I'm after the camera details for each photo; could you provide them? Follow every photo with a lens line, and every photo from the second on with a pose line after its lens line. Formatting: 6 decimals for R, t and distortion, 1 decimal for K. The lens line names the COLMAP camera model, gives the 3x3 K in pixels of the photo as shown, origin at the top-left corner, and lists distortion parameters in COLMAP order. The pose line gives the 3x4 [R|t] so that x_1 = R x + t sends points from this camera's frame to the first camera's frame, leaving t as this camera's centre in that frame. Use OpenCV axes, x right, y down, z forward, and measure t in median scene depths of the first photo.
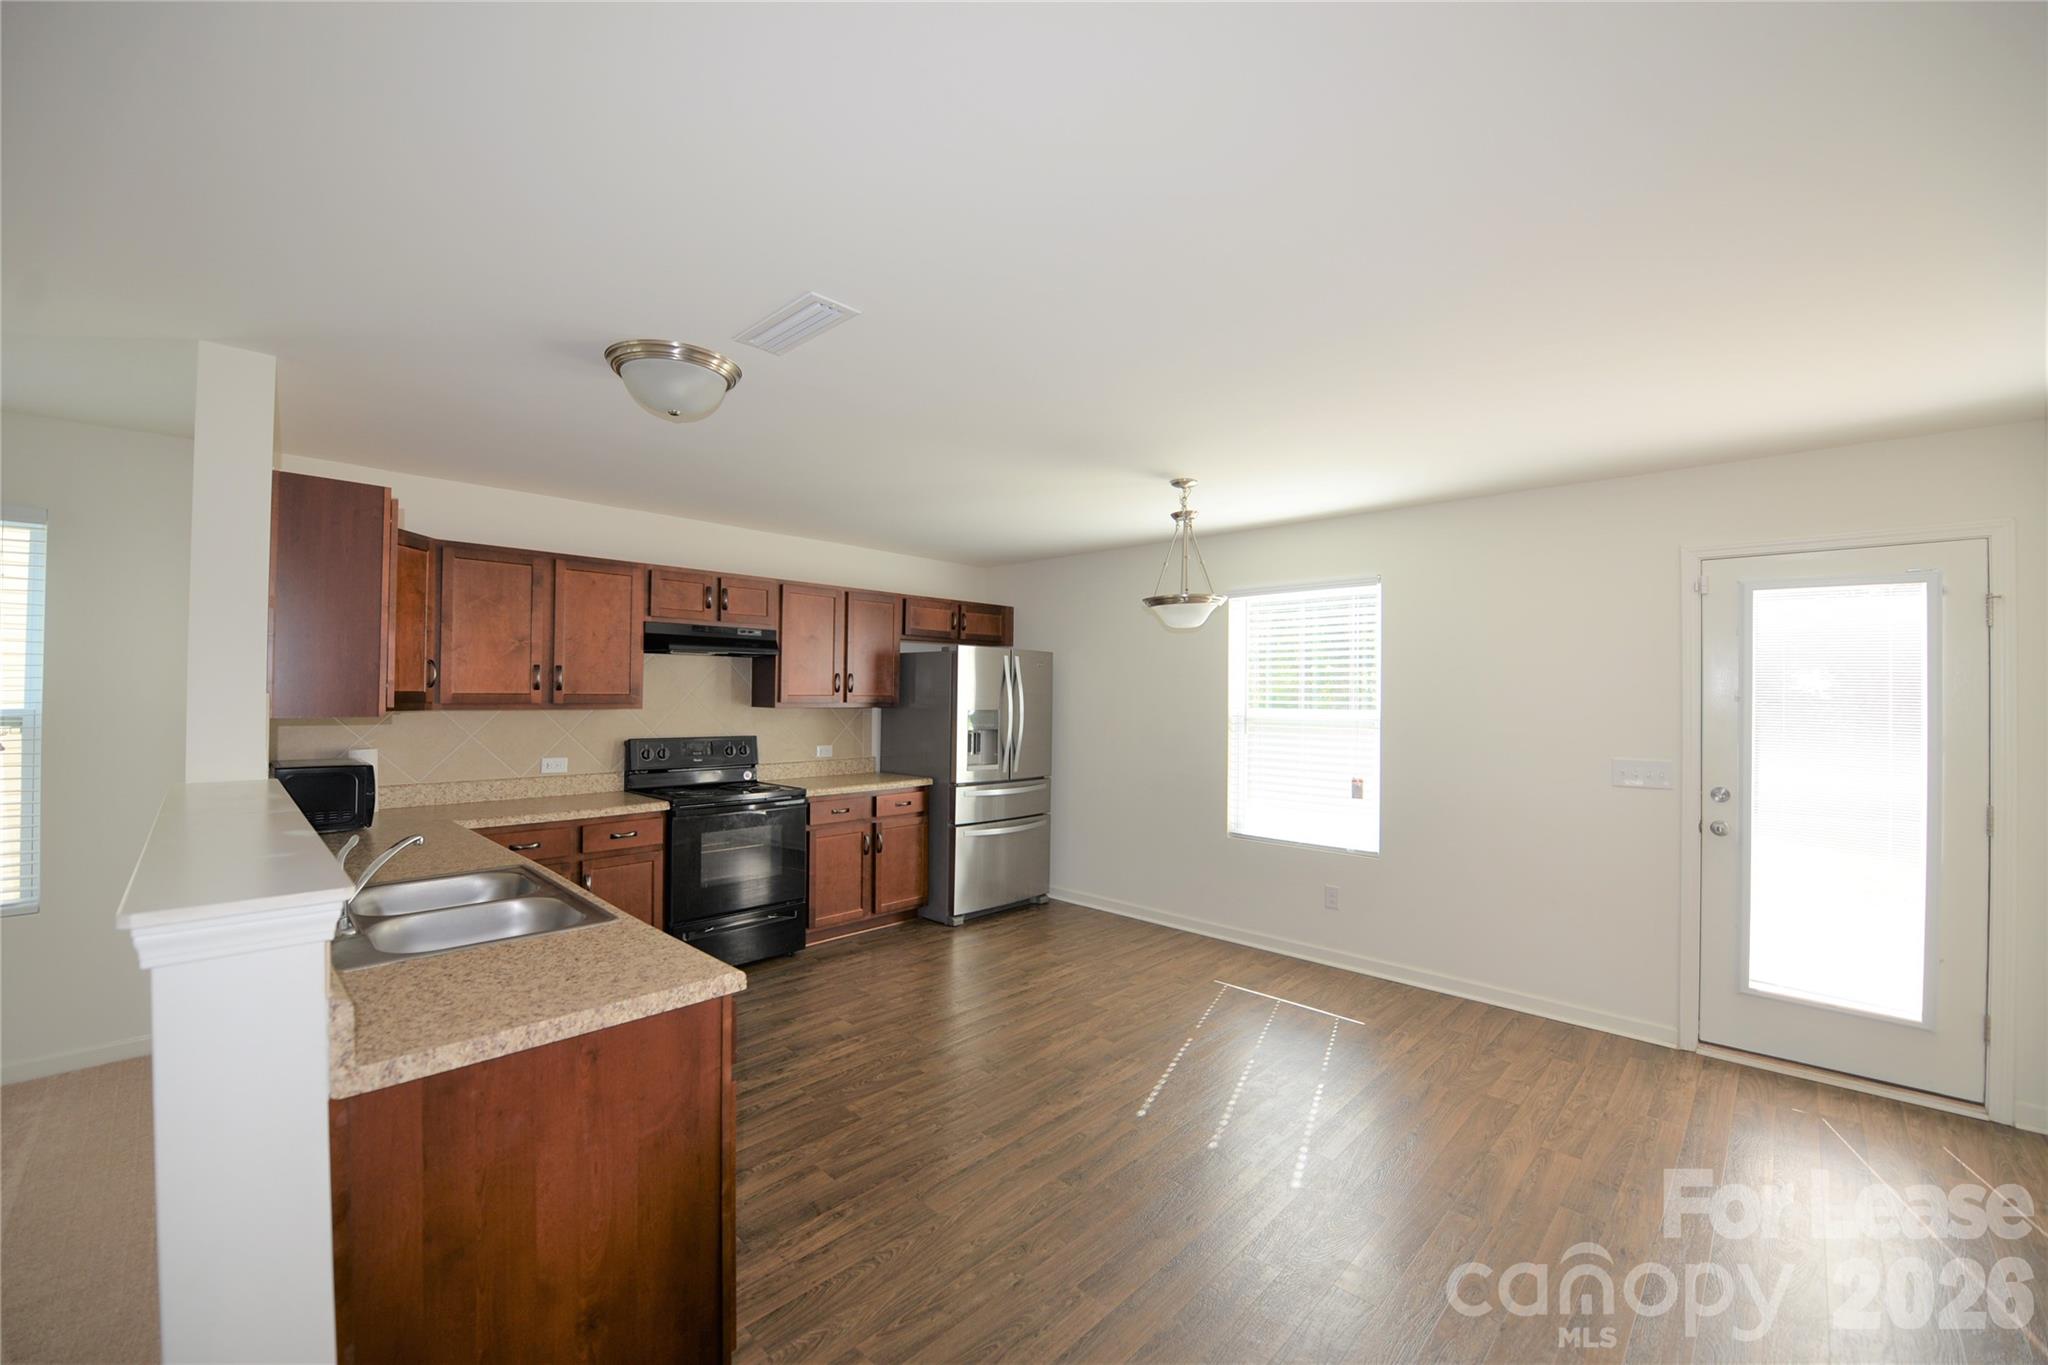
lens RADIAL K [[813.7, 0, 1024.0], [0, 813.7, 682.5], [0, 0, 1]] dist [0.000997, -0.009000]
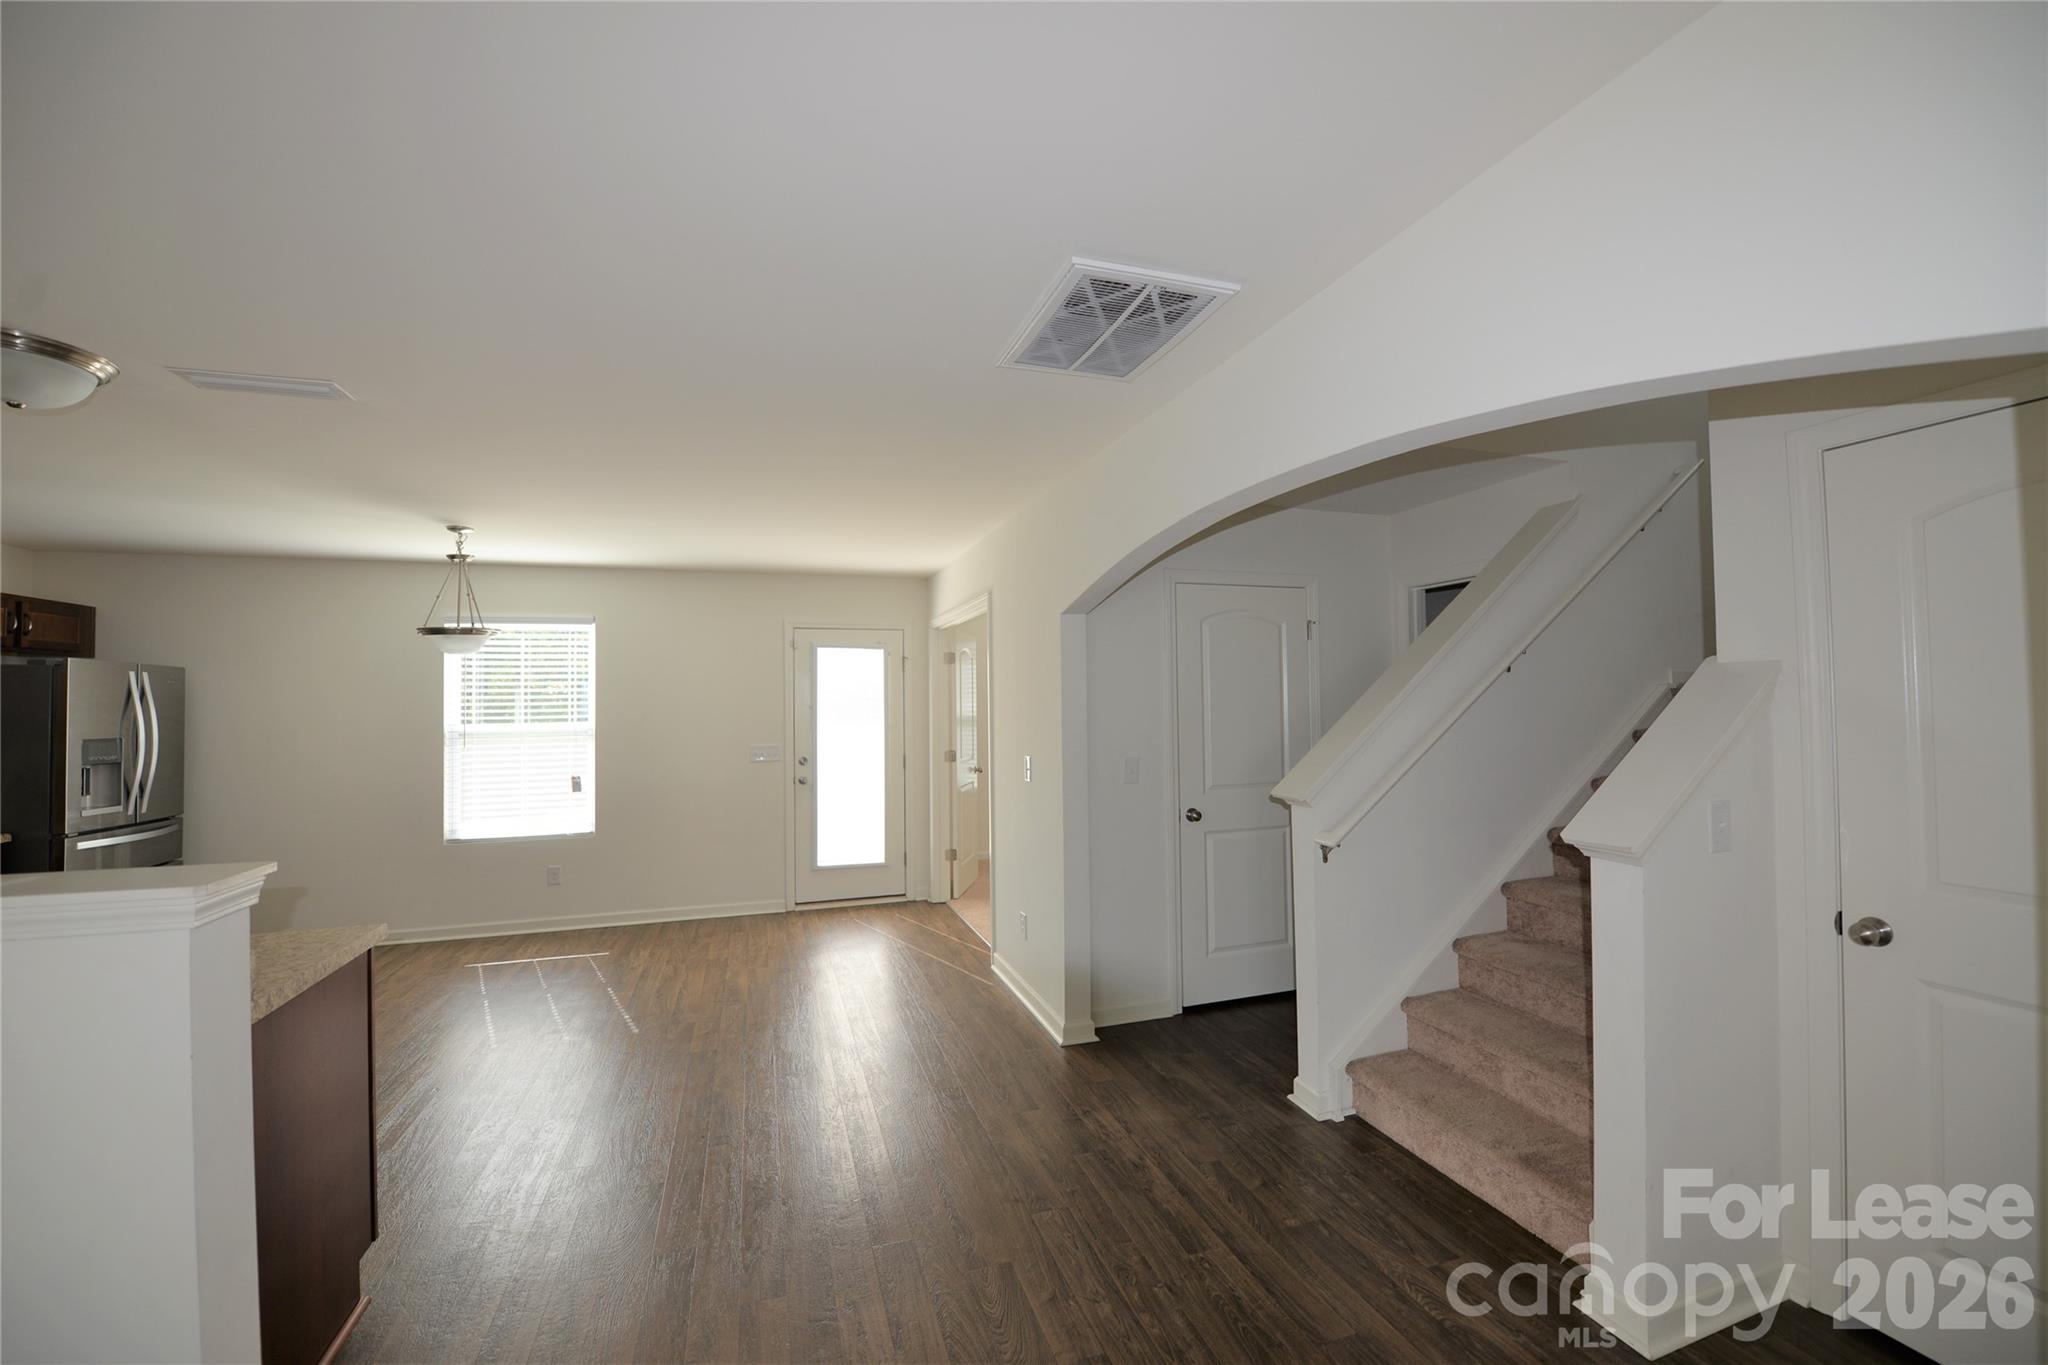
lens RADIAL K [[813.7, 0, 1024.0], [0, 813.7, 682.5], [0, 0, 1]] dist [0.000997, -0.009000]
pose [[0.472565, 0.005915, 0.881276, -0.437587], [0.005543, 0.999938, -0.009684, -0.013185], [-0.881278, 0.009461, 0.472503, -0.244739]]
